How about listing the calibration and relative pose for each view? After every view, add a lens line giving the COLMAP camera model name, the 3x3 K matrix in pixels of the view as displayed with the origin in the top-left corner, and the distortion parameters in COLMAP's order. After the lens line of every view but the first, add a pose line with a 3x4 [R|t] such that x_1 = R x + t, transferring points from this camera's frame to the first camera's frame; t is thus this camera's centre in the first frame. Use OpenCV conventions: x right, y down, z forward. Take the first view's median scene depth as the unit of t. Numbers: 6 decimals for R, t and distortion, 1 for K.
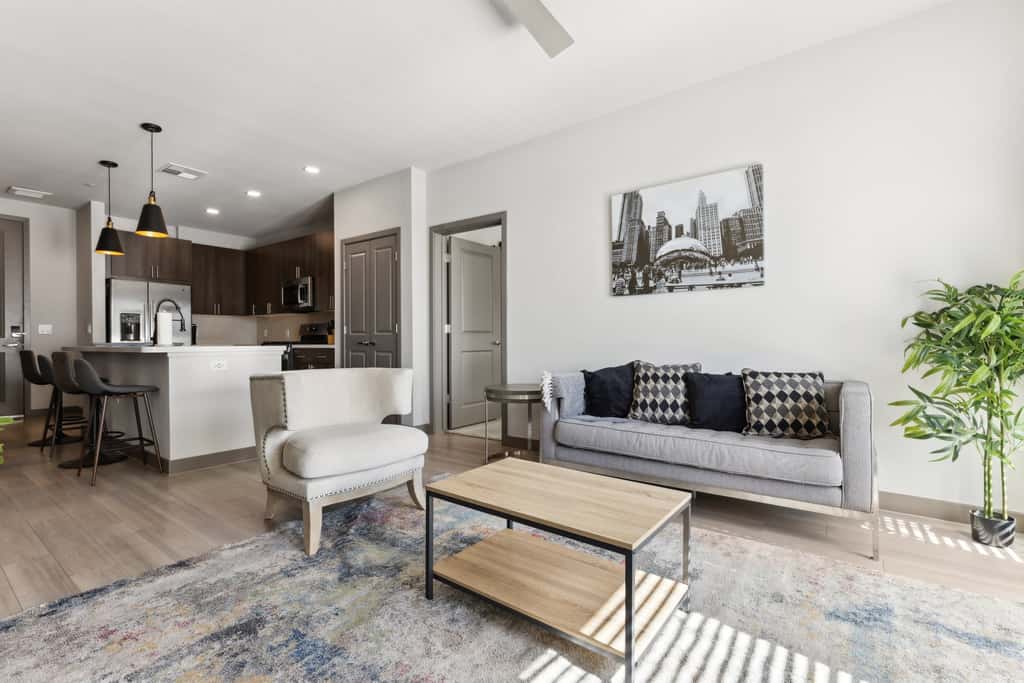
lens RADIAL K [[457.9, 0, 512.0], [0, 457.9, 341.5], [0, 0, 1]] dist [0.002337, 0.000205]
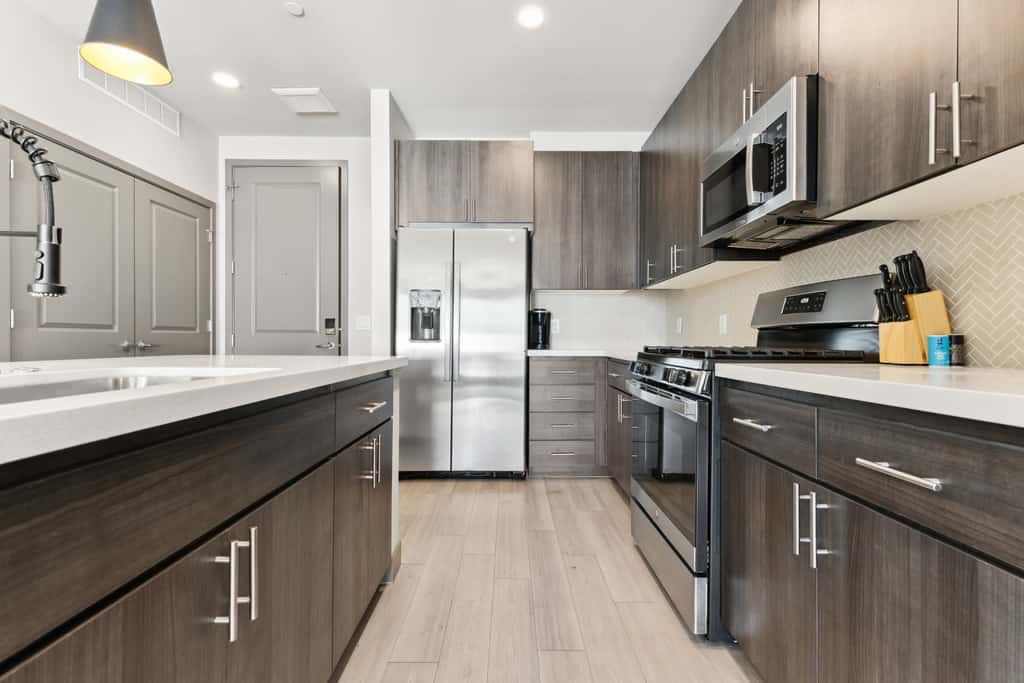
lens RADIAL K [[457.9, 0, 512.0], [0, 457.9, 341.5], [0, 0, 1]] dist [0.002337, 0.000205]
pose [[0.600651, 0.010149, -0.799447, -0.349847], [-0.007601, 0.999947, 0.006983, -0.005678], [0.799475, 0.001882, 0.600697, 0.765159]]
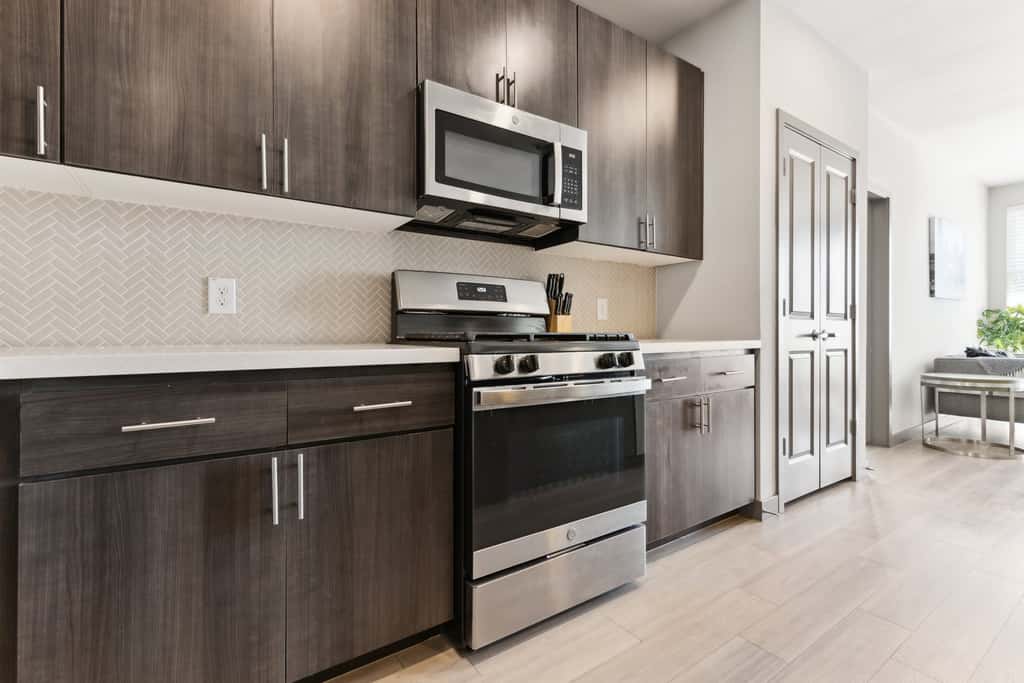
lens RADIAL K [[460.5, 0, 513.4], [0, 460.5, 336.6], [0, 0, 1]] dist [0.004207, -0.000227]
pose [[0.327139, -0.001636, 0.944975, -0.789631], [0.004409, 0.999990, 0.000205, 0.001856], [-0.944966, 0.004100, 0.327143, 0.975568]]
